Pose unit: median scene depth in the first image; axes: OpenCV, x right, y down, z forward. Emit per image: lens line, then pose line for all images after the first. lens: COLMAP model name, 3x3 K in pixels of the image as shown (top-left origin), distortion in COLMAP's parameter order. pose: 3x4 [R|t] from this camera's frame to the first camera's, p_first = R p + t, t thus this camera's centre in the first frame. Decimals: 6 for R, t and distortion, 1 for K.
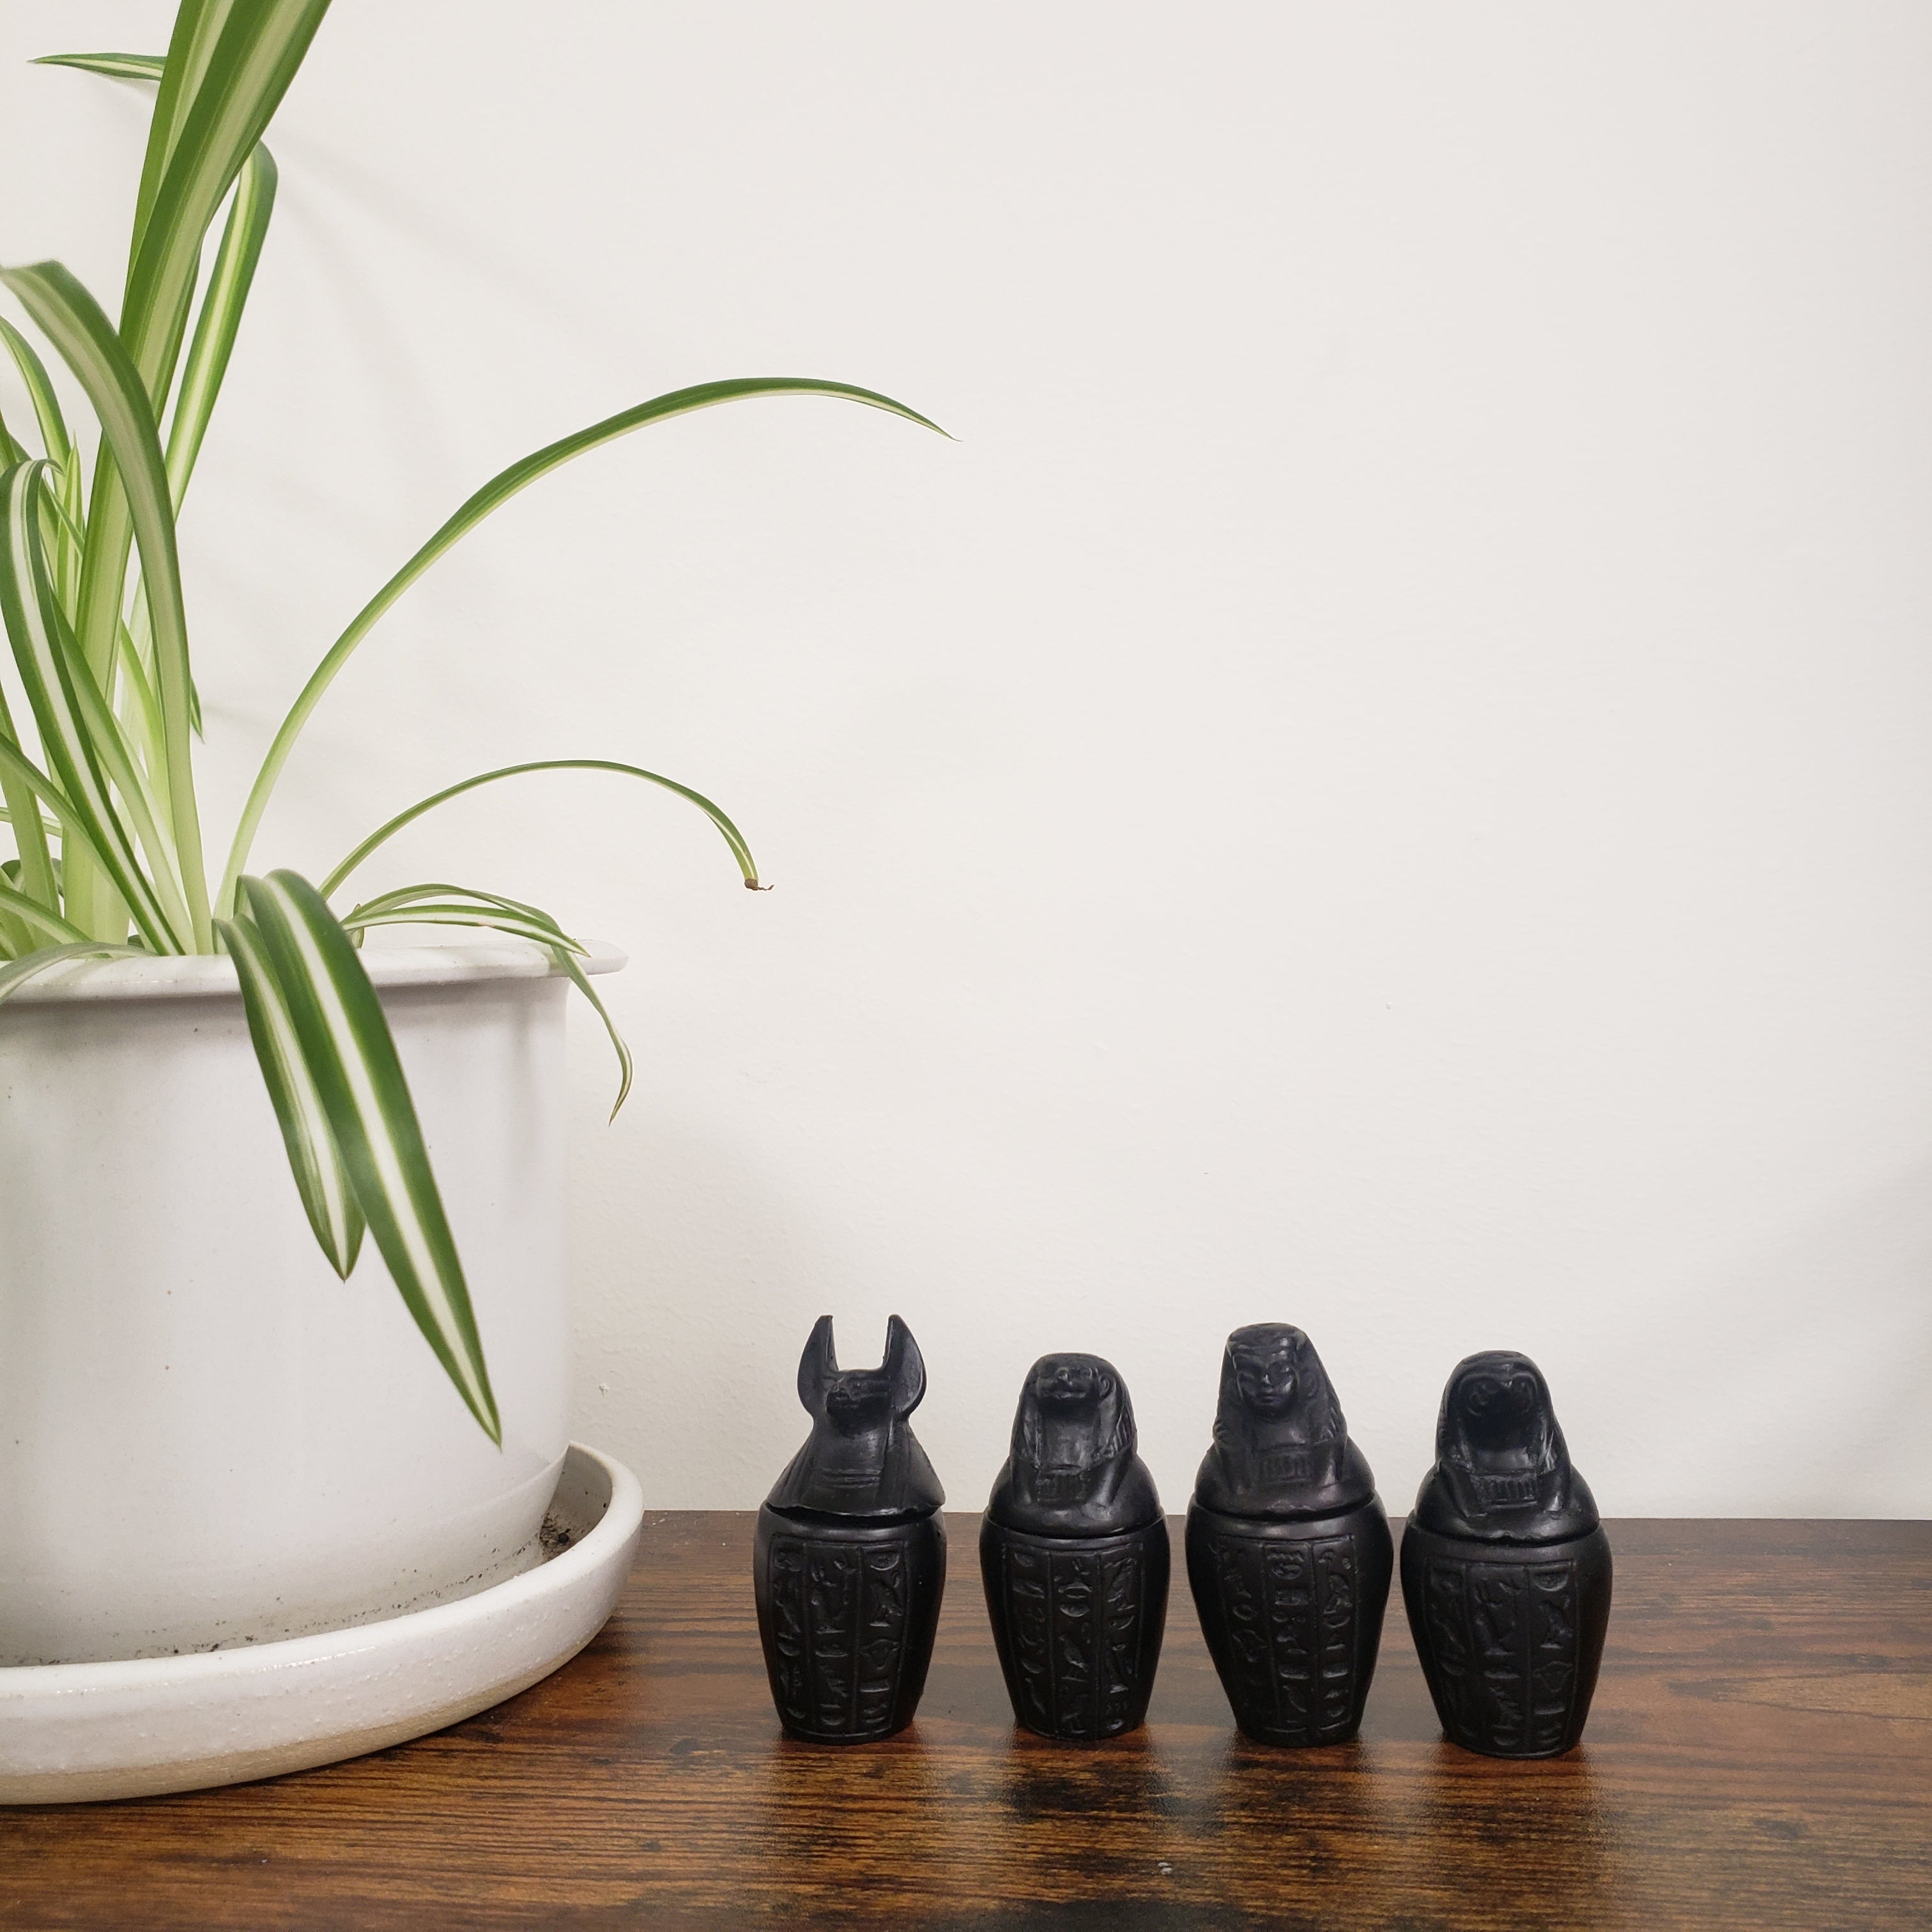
lens RADIAL K [[2046.9, 0, 937.9], [0, 2046.9, 954.1], [0, 0, 1]] dist [-0.012984, 0.000000]
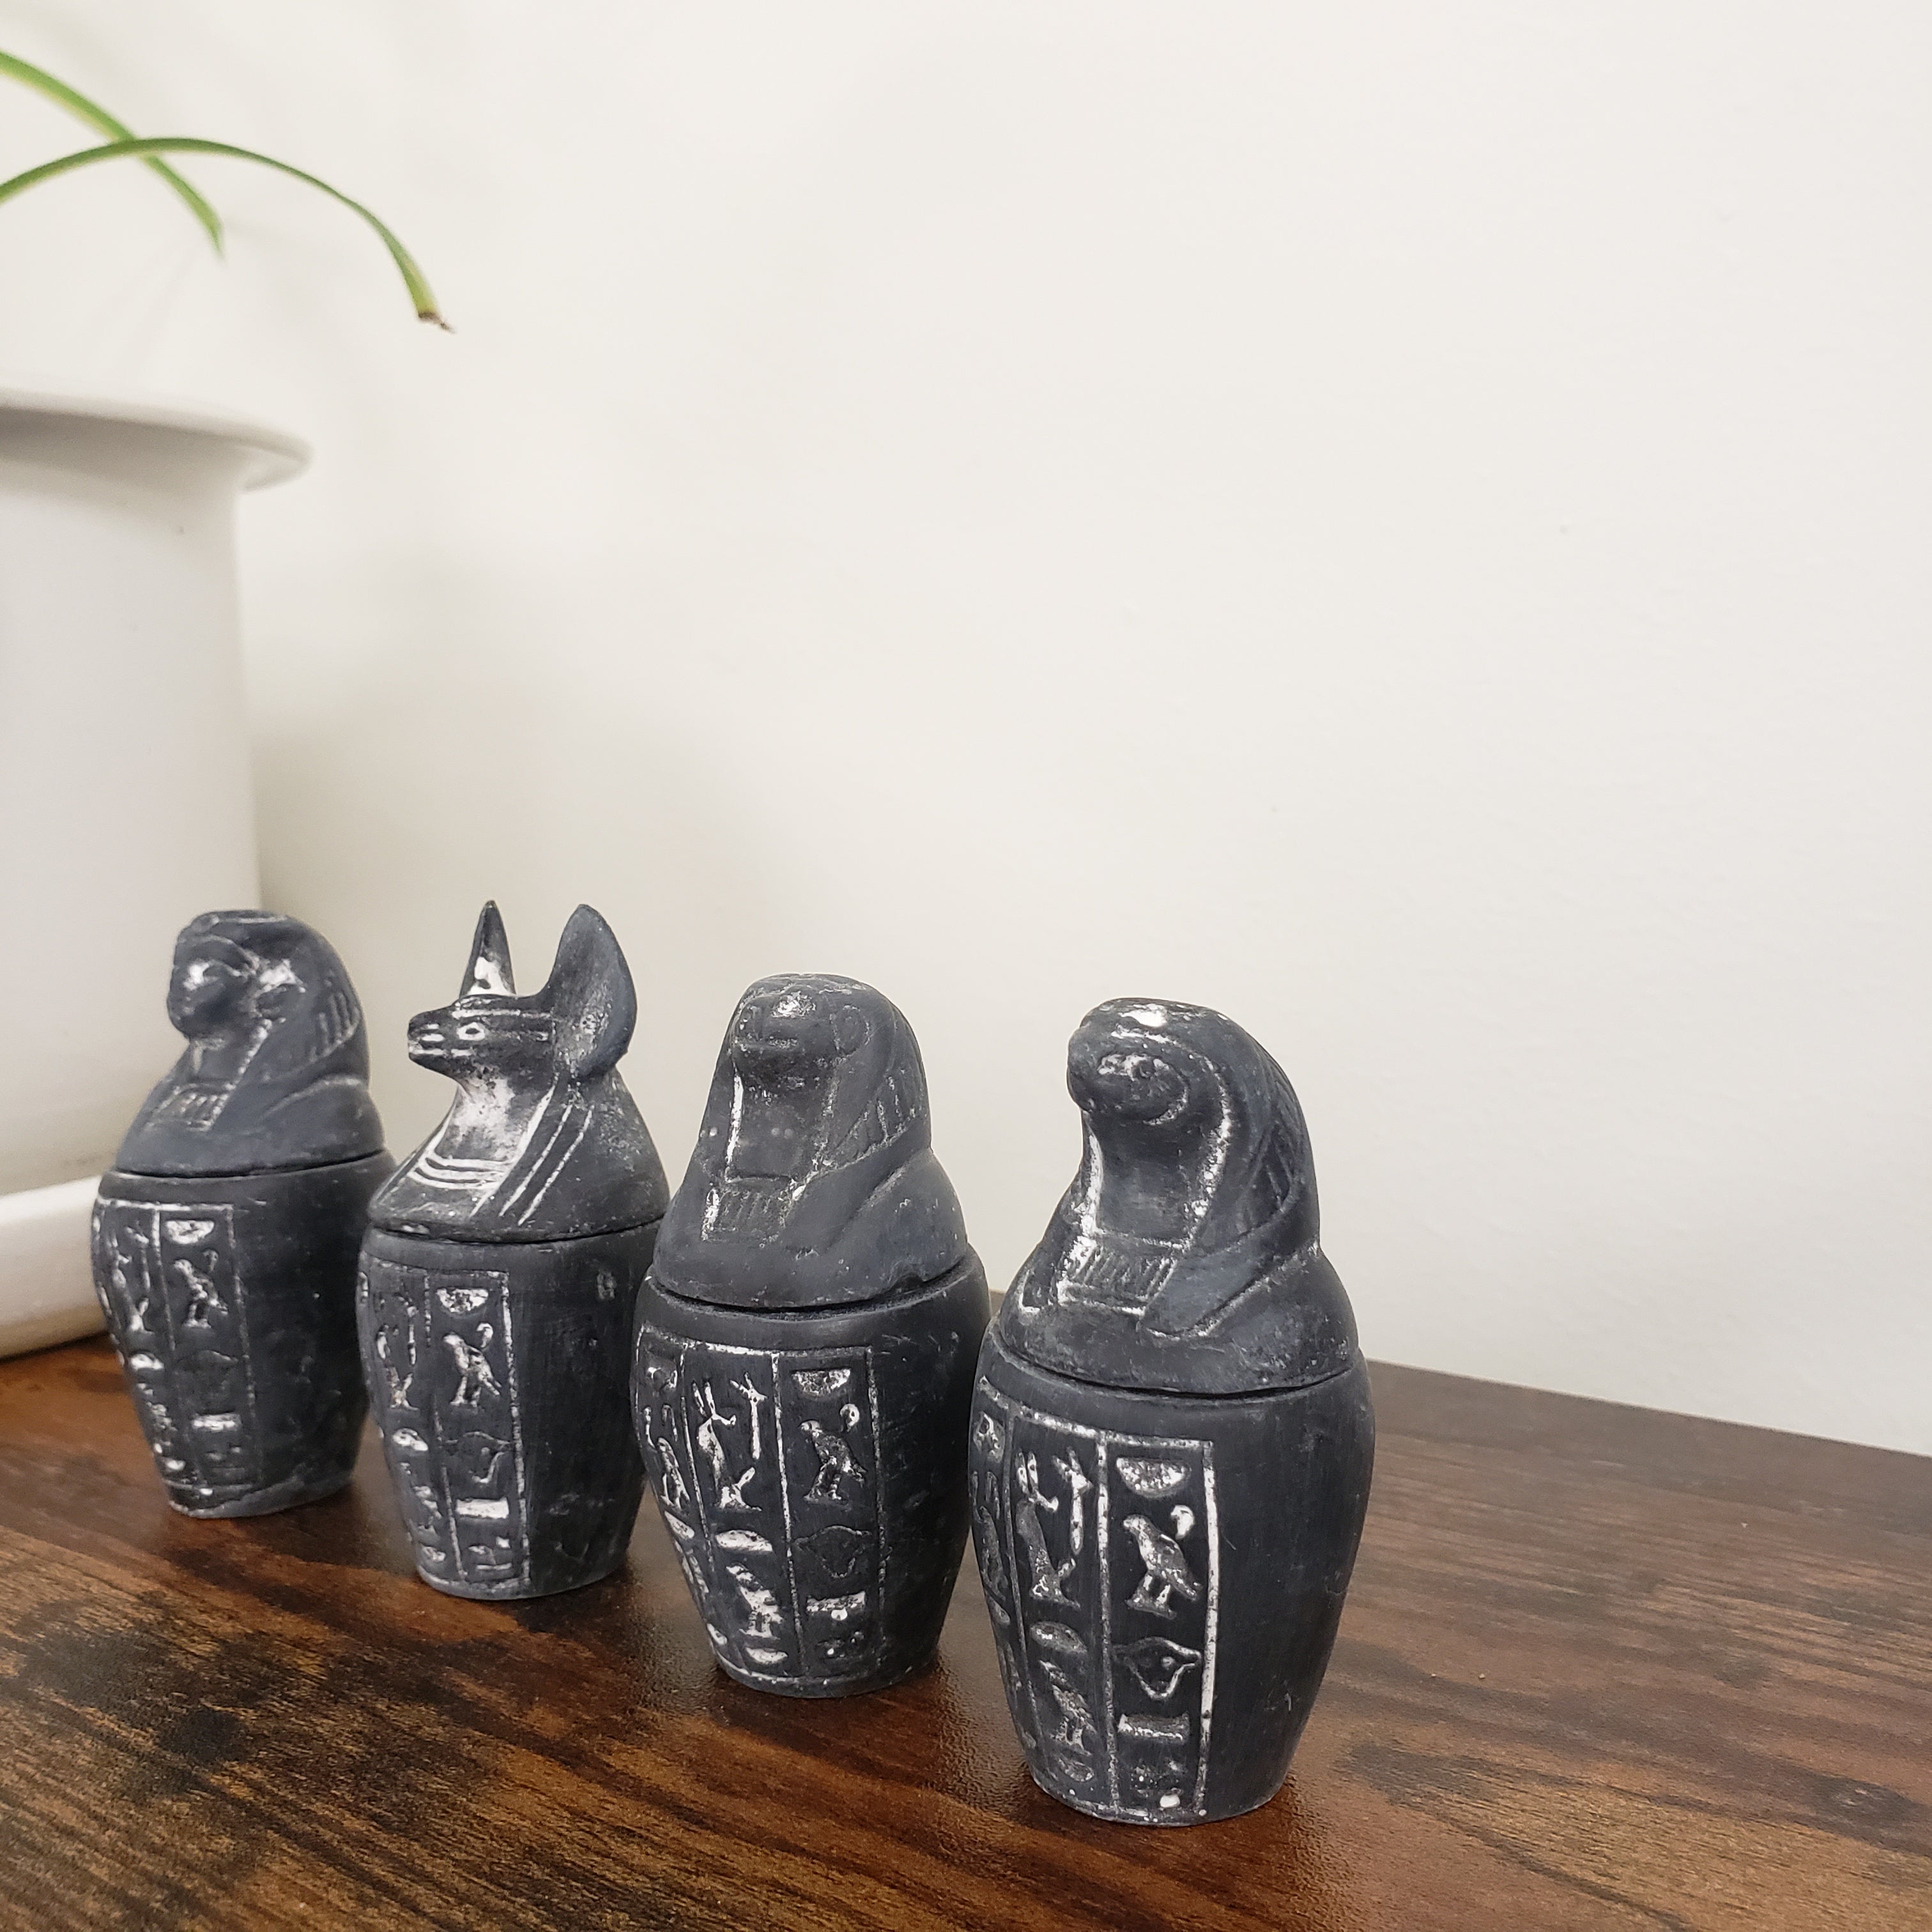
lens RADIAL K [[2046.9, 0, 967.3], [0, 2046.9, 963.1], [0, 0, 1]] dist [-0.012984, 0.000000]
pose [[0.882087, 0.067352, -0.466247, 0.532097], [-0.015665, 0.993373, 0.113863, 0.128761], [0.470826, -0.093133, 0.877297, 0.592405]]
